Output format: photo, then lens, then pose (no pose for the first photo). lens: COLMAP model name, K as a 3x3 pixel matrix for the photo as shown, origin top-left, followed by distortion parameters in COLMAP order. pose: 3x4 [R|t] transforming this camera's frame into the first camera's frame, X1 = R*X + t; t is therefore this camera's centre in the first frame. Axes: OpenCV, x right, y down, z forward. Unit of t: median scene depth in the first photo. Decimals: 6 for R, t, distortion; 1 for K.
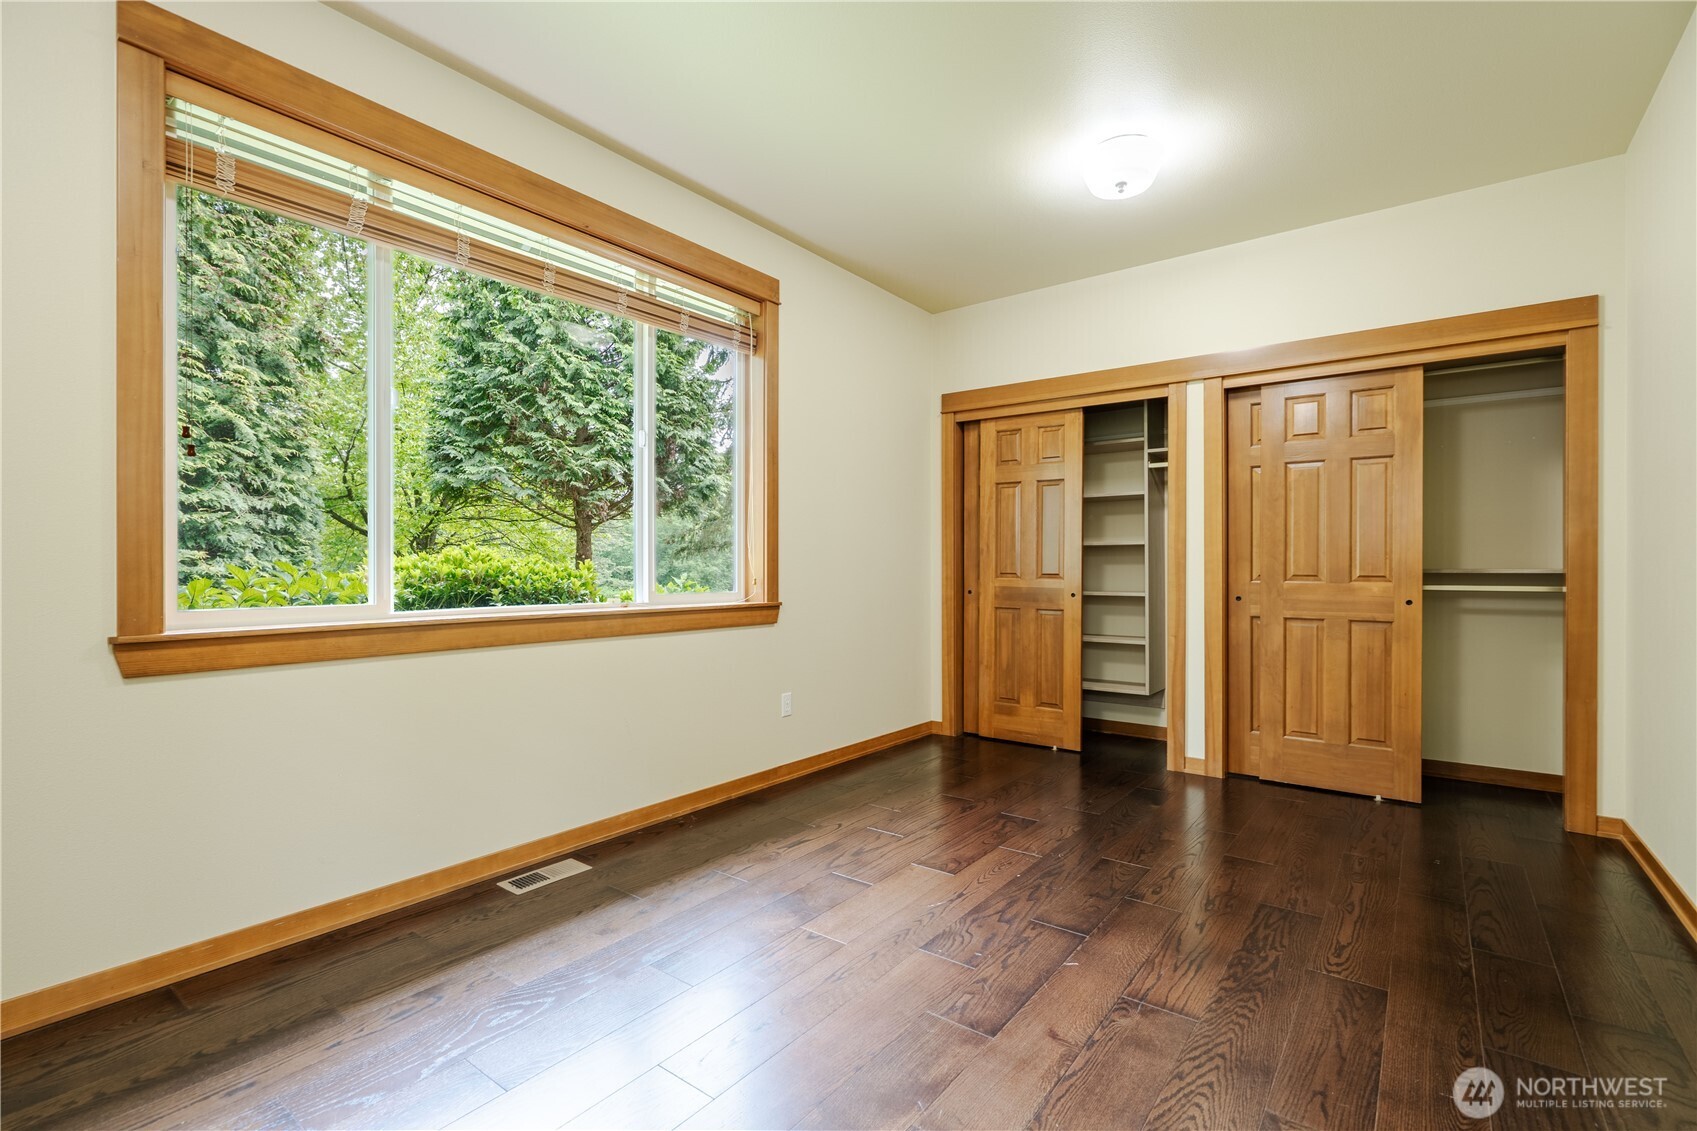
lens RADIAL K [[763.0, 0, 846.3], [0, 763.0, 569.0], [0, 0, 1]] dist [-0.001368, 0.000165]
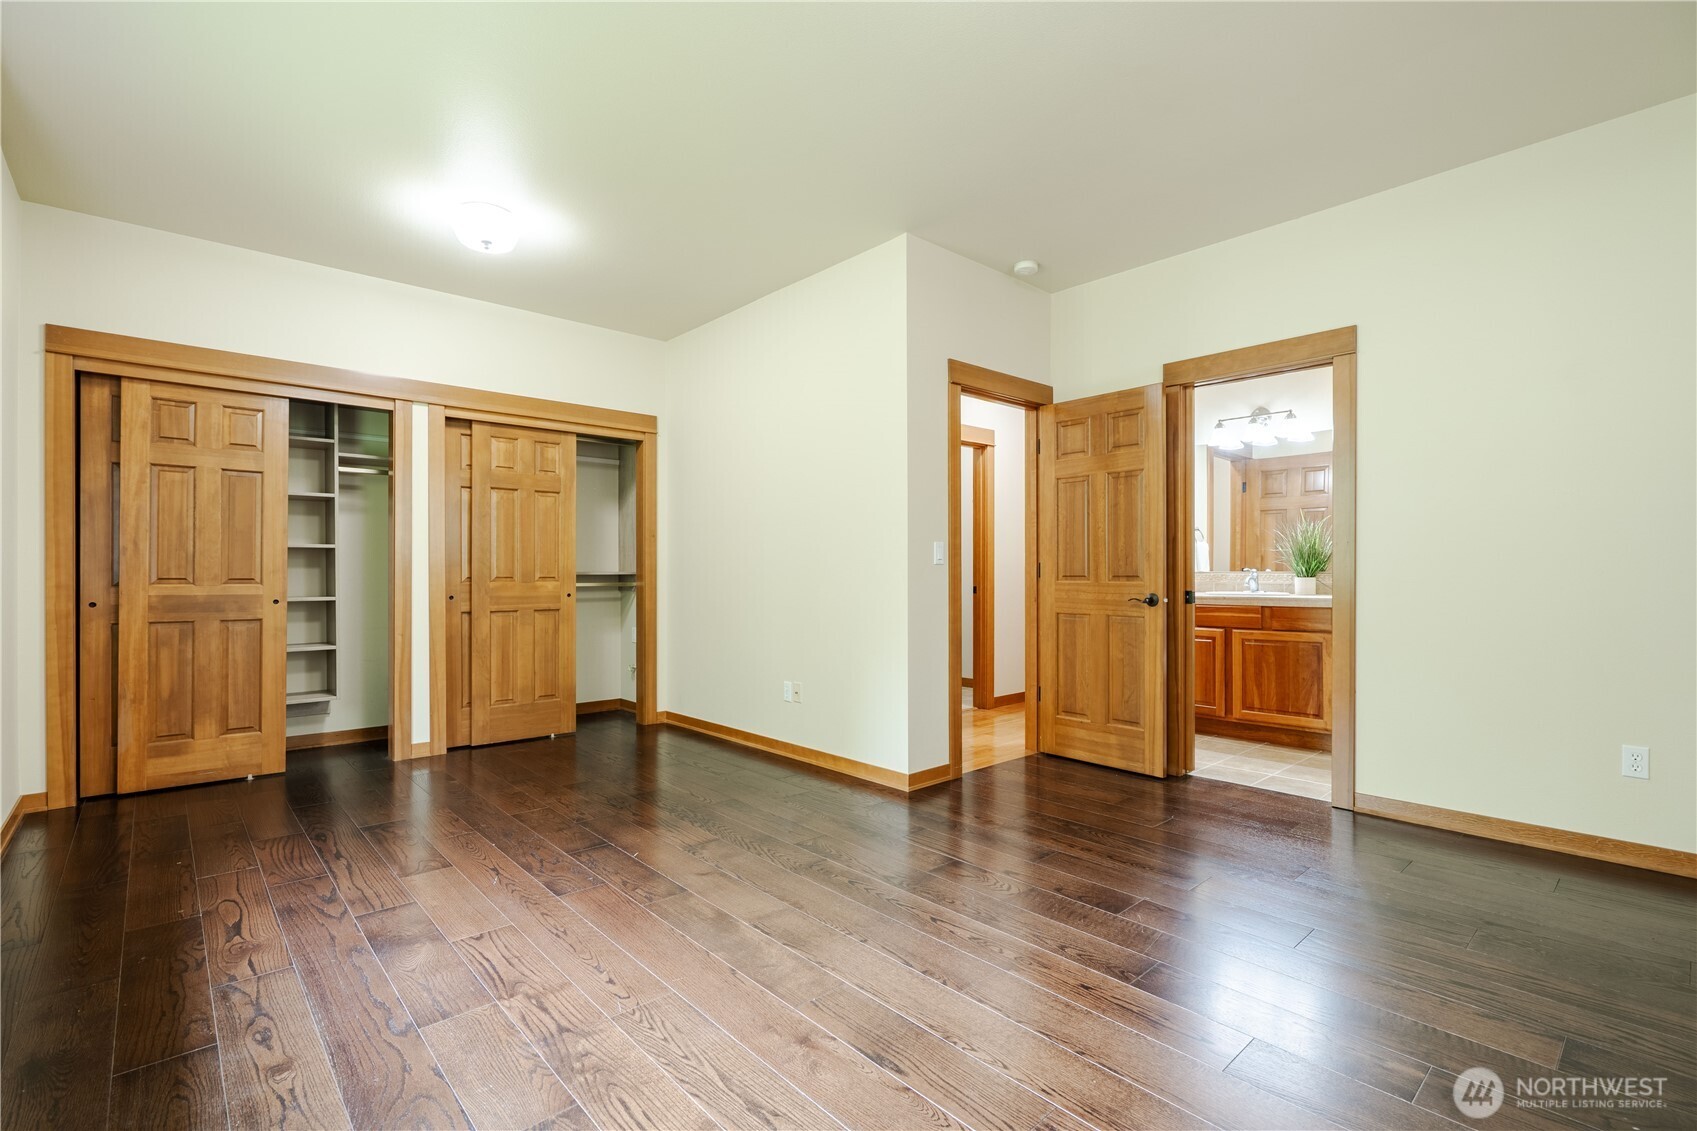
lens RADIAL K [[763.0, 0, 846.3], [0, 763.0, 569.0], [0, 0, 1]] dist [-0.001368, 0.000165]
pose [[0.193951, 0.001719, 0.981010, -0.511169], [0.002068, 0.999996, -0.002161, -0.001215], [-0.981009, 0.002448, 0.193946, 0.177308]]
